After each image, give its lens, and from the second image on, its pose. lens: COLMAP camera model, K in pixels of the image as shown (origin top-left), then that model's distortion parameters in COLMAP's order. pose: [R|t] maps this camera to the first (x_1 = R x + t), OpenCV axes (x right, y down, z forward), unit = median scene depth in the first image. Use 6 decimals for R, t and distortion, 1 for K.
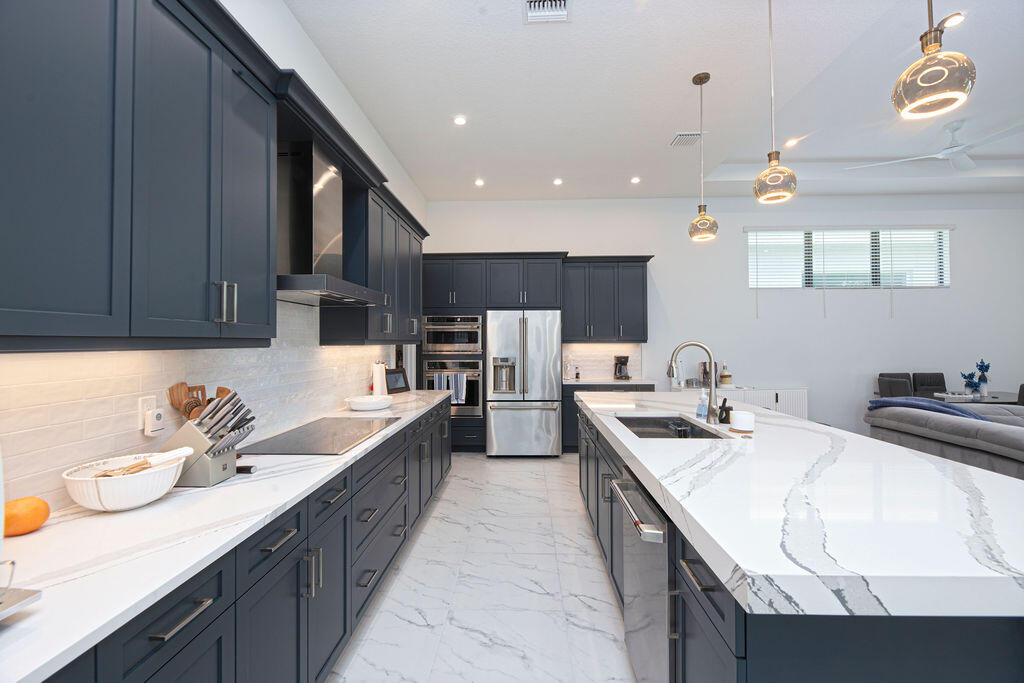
lens RADIAL K [[435.4, 0, 515.4], [0, 435.4, 335.2], [0, 0, 1]] dist [-0.001393, -0.000091]
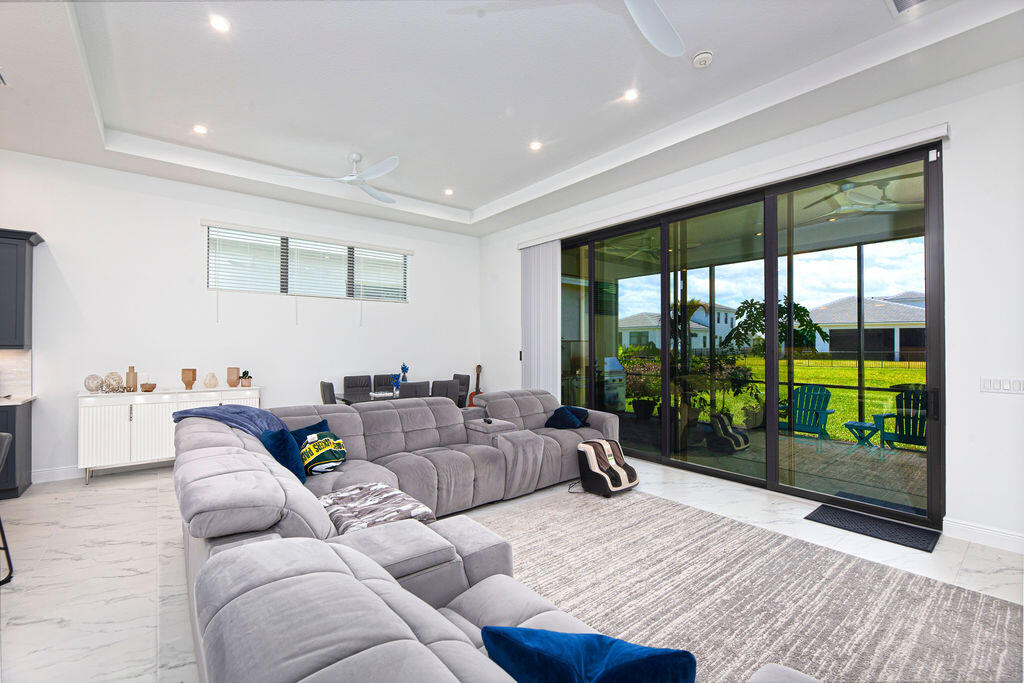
lens RADIAL K [[431.5, 0, 511.1], [0, 431.5, 341.2], [0, 0, 1]] dist [-0.002134, -0.000195]
pose [[0.760522, 0.009383, 0.649244, 0.589146], [-0.012226, 0.999925, -0.000129, -0.008311], [-0.649197, -0.007839, 0.760580, -0.120439]]
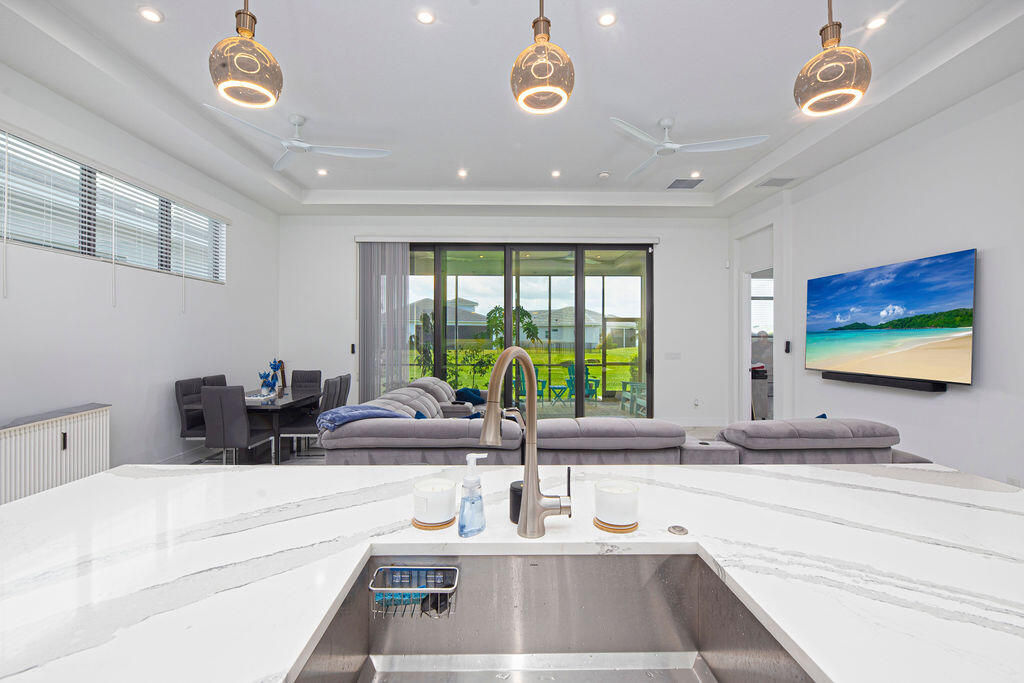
lens RADIAL K [[446.3, 0, 507.1], [0, 446.3, 339.2], [0, 0, 1]] dist [-0.000628, -0.000165]
pose [[-0.036985, 0.003058, 0.999311, 0.001594], [-0.016124, 0.999863, -0.003656, 0.005271], [-0.999186, -0.016248, -0.036930, 0.554879]]
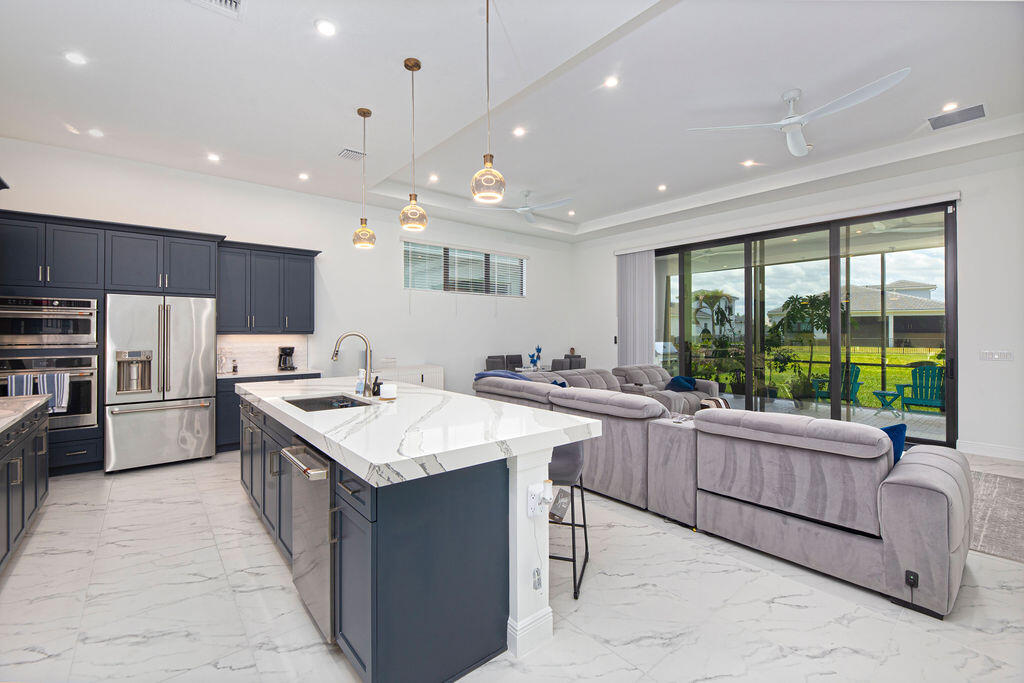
lens RADIAL K [[434.2, 0, 509.9], [0, 434.2, 330.0], [0, 0, 1]] dist [-0.003233, -0.000837]
pose [[0.751165, 0.007924, 0.660067, -0.039474], [-0.012200, 0.999924, 0.001880, 0.000316], [-0.660002, -0.009466, 0.751204, -0.120276]]
